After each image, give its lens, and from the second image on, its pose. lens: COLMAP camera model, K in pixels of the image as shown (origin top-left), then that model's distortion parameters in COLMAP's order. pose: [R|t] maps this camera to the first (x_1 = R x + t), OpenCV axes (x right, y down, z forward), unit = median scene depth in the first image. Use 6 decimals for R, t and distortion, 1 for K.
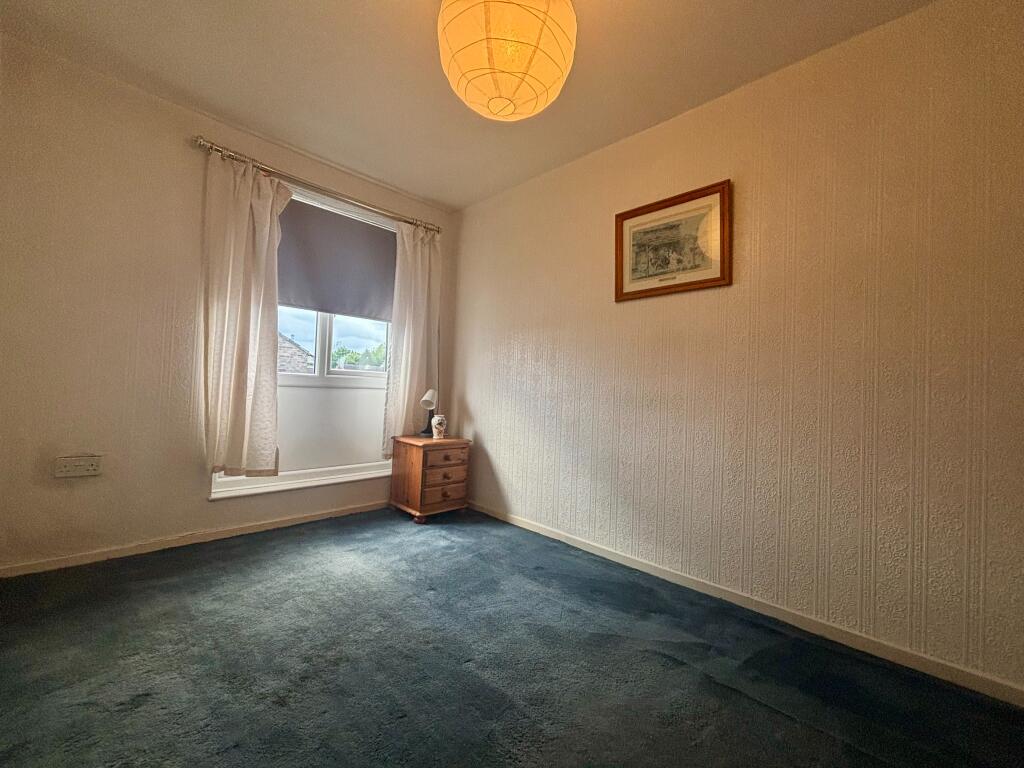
lens RADIAL K [[412.8, 0, 510.1], [0, 412.8, 379.8], [0, 0, 1]] dist [-0.000633, -0.000032]
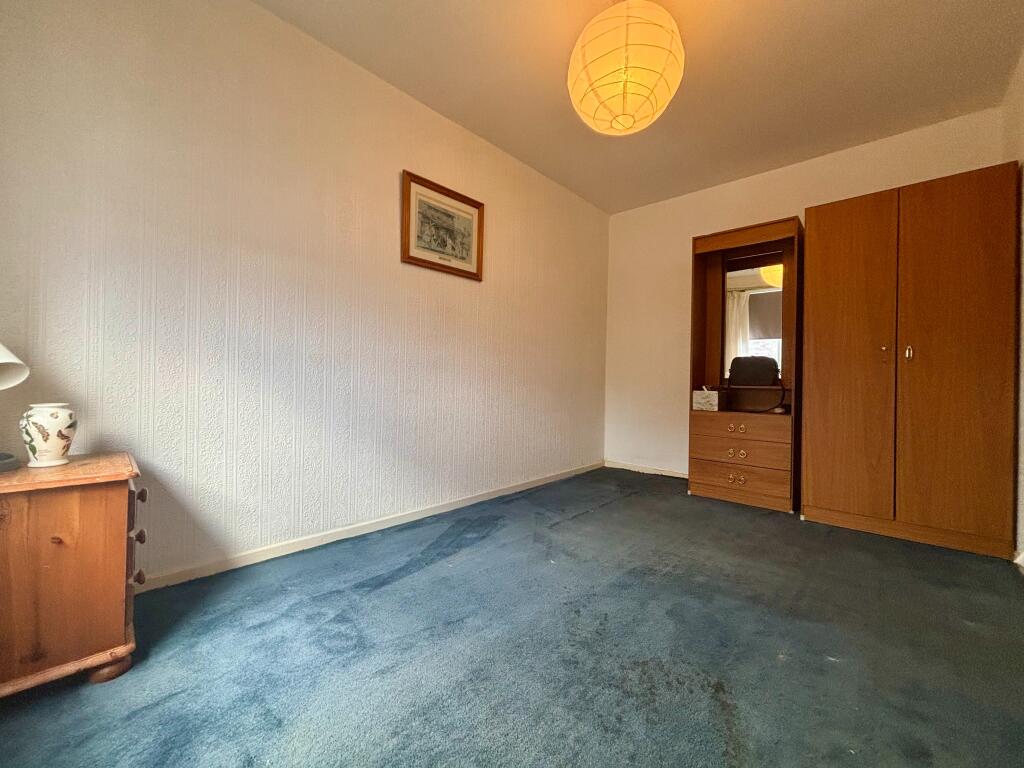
lens RADIAL K [[412.8, 0, 510.1], [0, 412.8, 379.8], [0, 0, 1]] dist [-0.000633, -0.000032]
pose [[-0.028813, -0.037076, 0.998897, -0.756111], [-0.047329, 0.998242, 0.035687, 0.042160], [-0.998464, -0.046249, -0.030517, 0.795753]]
